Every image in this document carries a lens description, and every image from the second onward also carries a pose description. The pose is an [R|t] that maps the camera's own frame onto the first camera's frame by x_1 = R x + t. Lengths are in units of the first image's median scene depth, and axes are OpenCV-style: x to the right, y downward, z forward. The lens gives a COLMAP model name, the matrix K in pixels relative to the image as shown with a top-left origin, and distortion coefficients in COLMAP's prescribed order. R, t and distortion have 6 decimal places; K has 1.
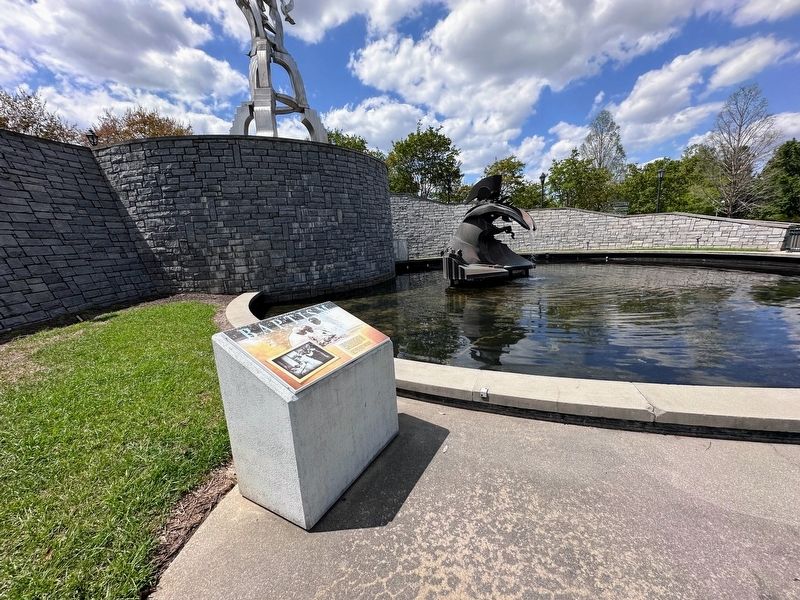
lens RADIAL K [[326.0, 0, 404.7], [0, 326.0, 297.4], [0, 0, 1]] dist [-0.000946, 0.000343]
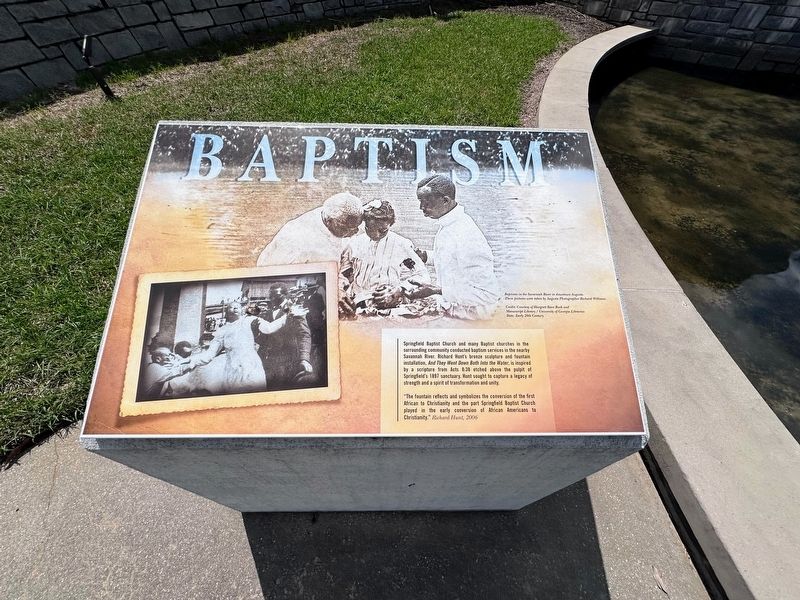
lens RADIAL K [[326.0, 0, 400.2], [0, 326.0, 302.0], [0, 0, 1]] dist [-0.000946, 0.000343]
pose [[0.489654, 0.705782, -0.511967, -0.072243], [-0.208279, 0.664855, 0.717348, -0.060720], [0.846675, -0.244620, 0.472548, 0.755712]]
